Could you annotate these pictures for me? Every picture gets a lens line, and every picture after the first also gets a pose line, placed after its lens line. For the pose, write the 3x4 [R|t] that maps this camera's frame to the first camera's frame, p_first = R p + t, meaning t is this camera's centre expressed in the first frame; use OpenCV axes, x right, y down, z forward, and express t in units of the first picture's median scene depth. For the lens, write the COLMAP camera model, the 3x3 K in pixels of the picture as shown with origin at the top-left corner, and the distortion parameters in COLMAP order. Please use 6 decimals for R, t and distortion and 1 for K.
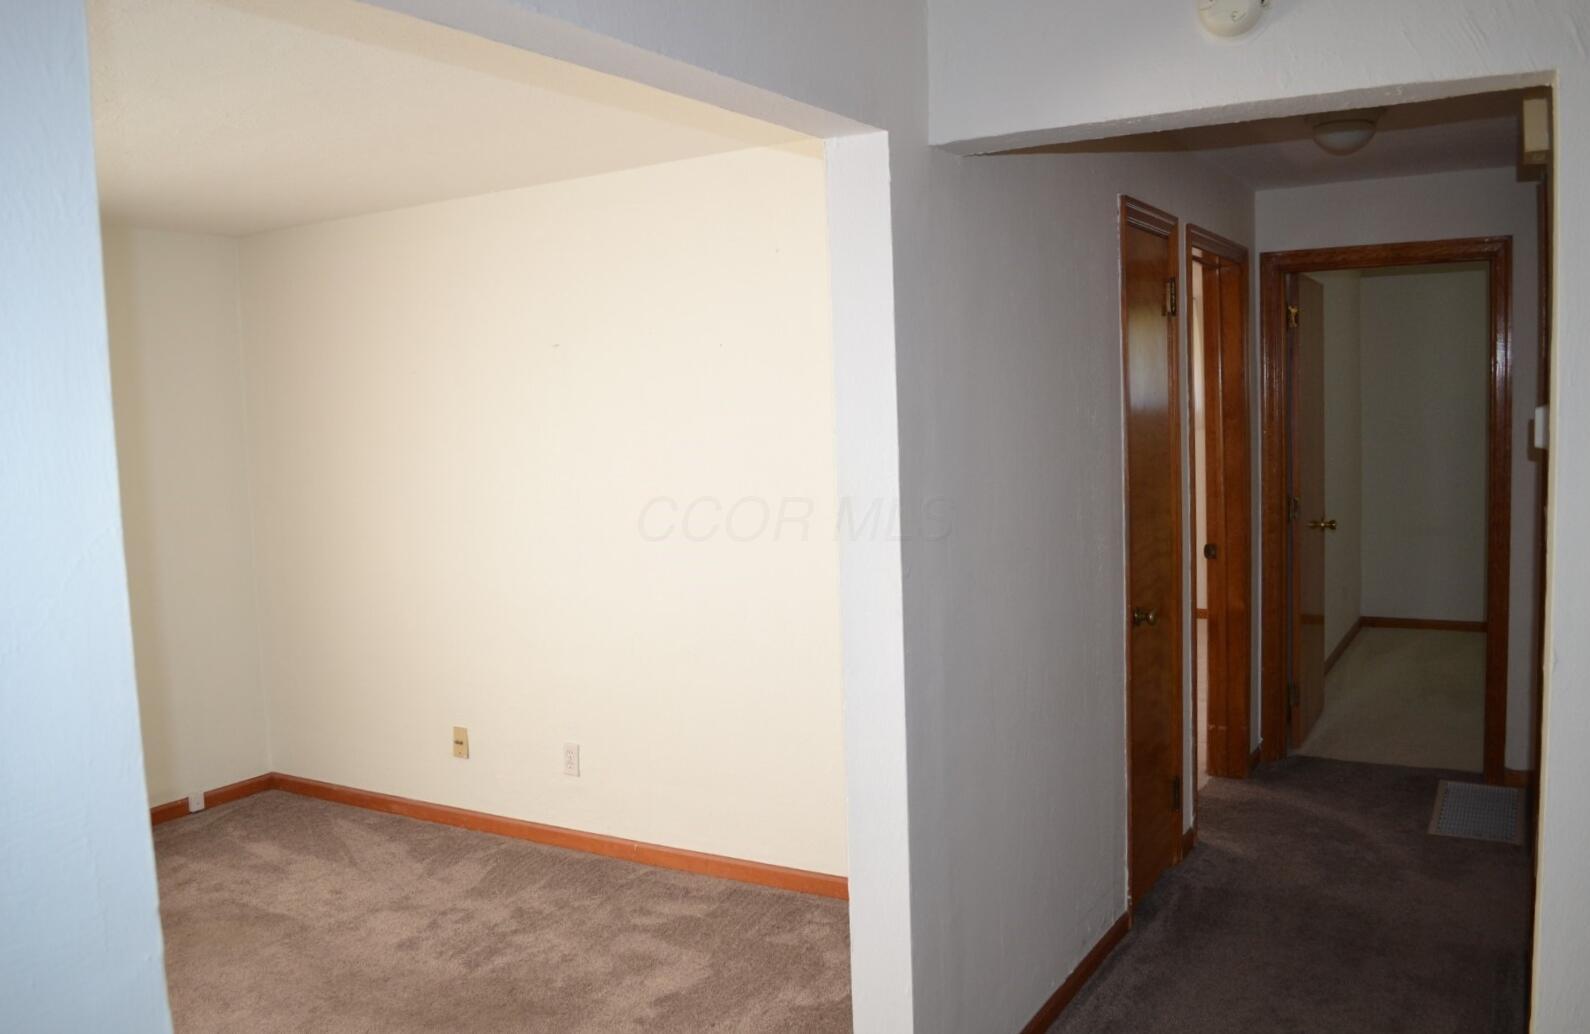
lens RADIAL K [[1313.9, 0, 789.9], [0, 1313.9, 513.9], [0, 0, 1]] dist [-0.079066, 0.011605]
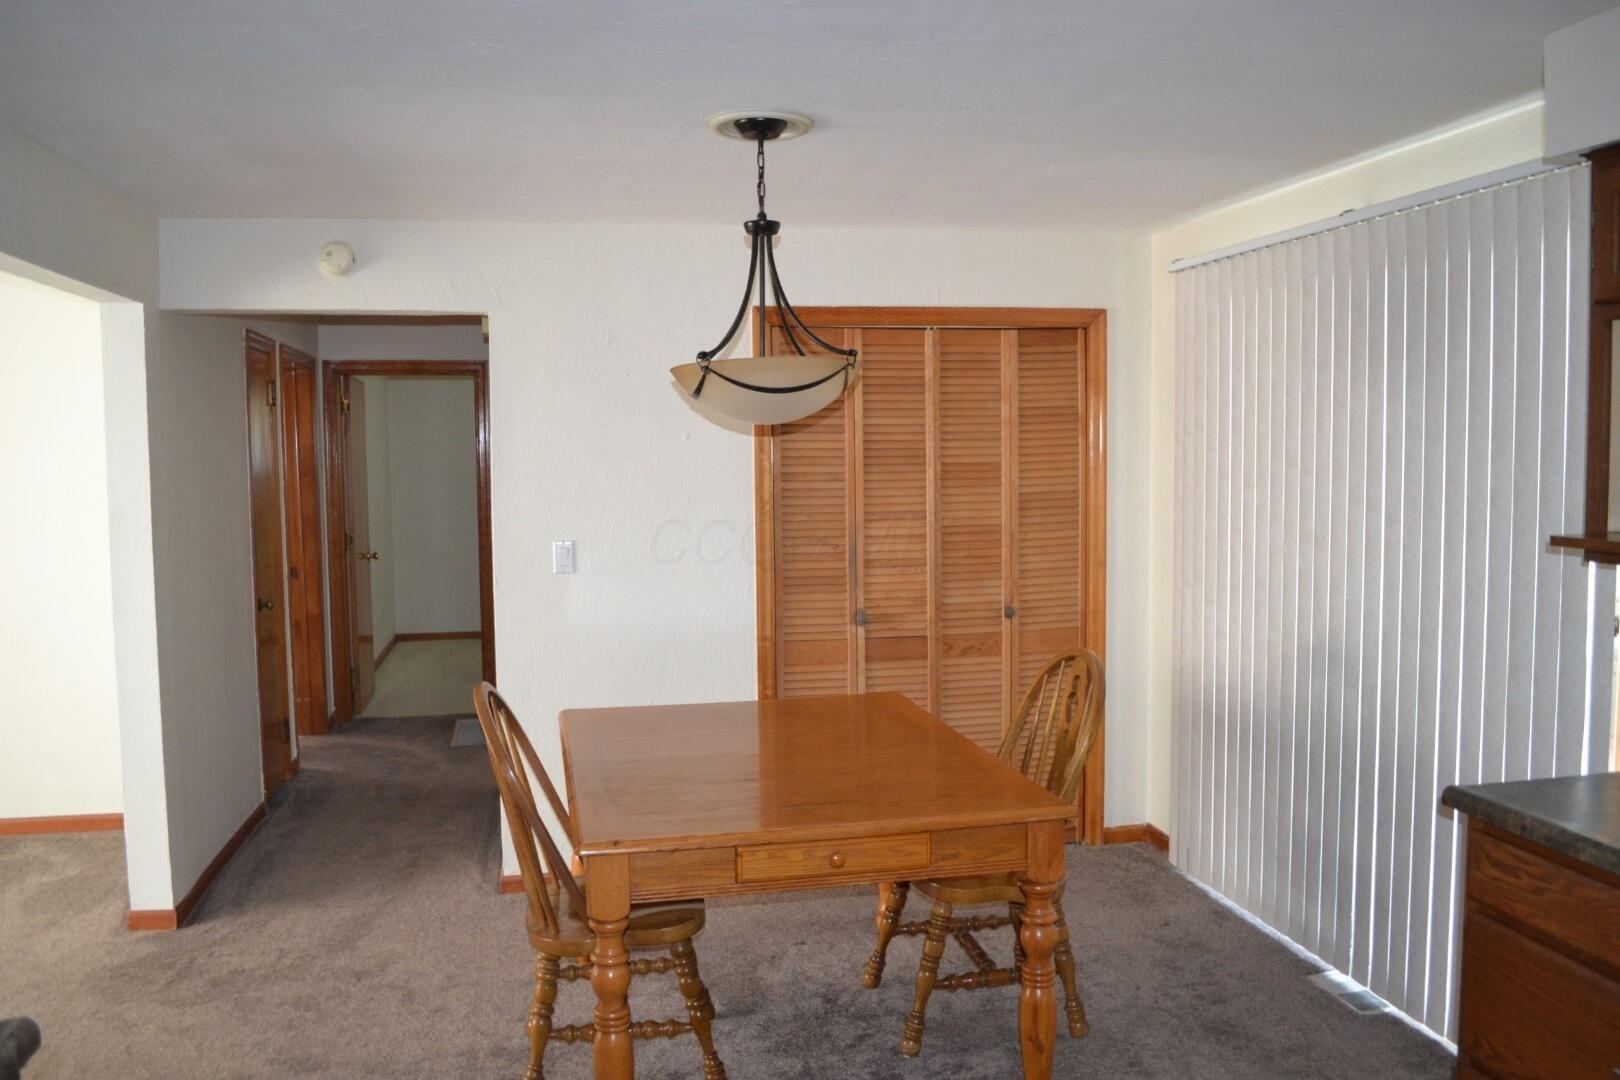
lens RADIAL K [[1293.7, 0, 800.2], [0, 1293.7, 538.8], [0, 0, 1]] dist [-0.072685, 0.007950]
pose [[0.745053, -0.020810, 0.666681, -0.193224], [0.044190, 0.998857, -0.018206, 0.043677], [-0.665540, 0.043025, 0.745121, -0.398449]]
